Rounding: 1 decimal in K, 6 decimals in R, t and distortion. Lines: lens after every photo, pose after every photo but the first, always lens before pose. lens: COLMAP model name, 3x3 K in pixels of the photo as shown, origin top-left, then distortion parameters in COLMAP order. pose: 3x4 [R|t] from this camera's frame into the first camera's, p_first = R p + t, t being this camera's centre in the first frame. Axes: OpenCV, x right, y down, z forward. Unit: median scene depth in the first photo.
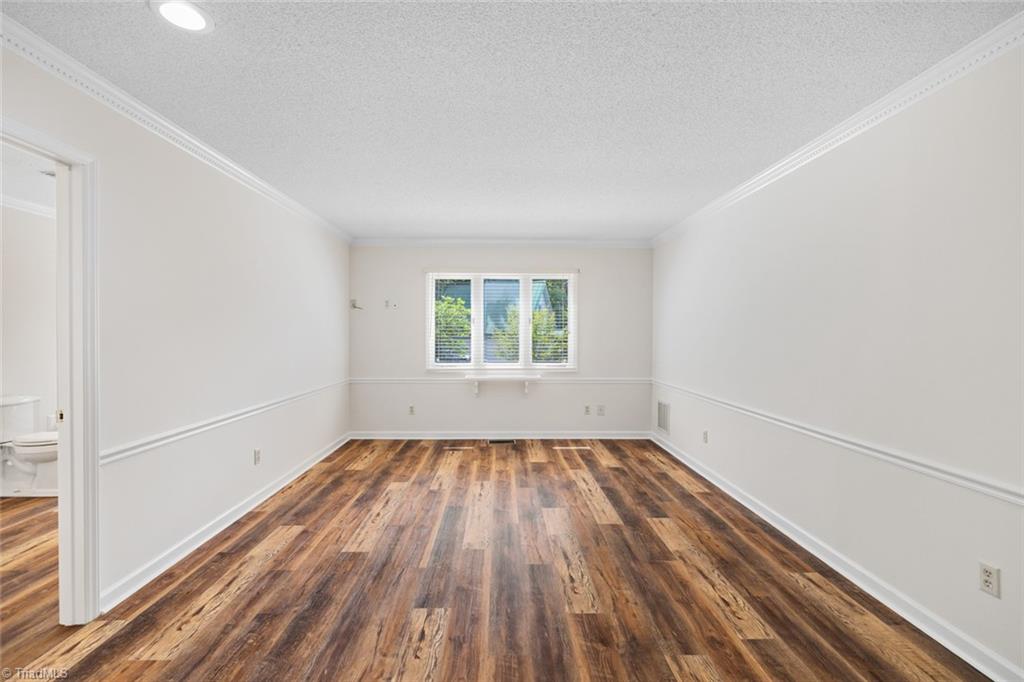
lens RADIAL K [[441.0, 0, 509.7], [0, 441.0, 336.3], [0, 0, 1]] dist [0.003340, -0.000016]
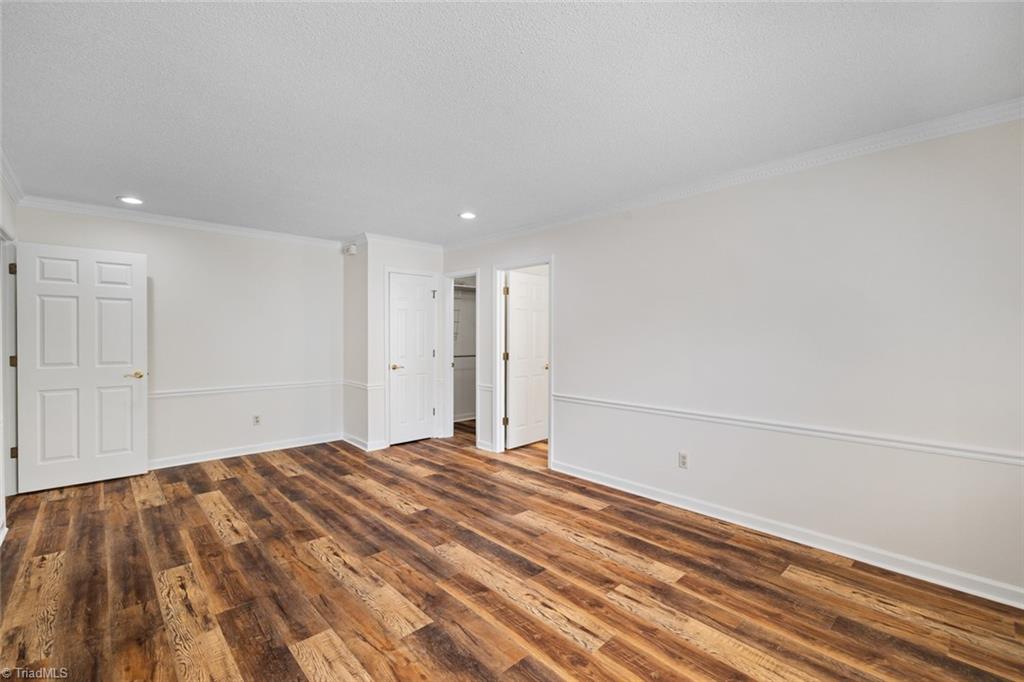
lens RADIAL K [[441.0, 0, 509.7], [0, 441.0, 336.3], [0, 0, 1]] dist [0.003340, -0.000016]
pose [[-0.744386, -0.005352, -0.667728, 0.511652], [-0.010422, 0.999939, 0.003604, -0.013547], [0.667668, 0.009642, -0.744397, 1.920969]]
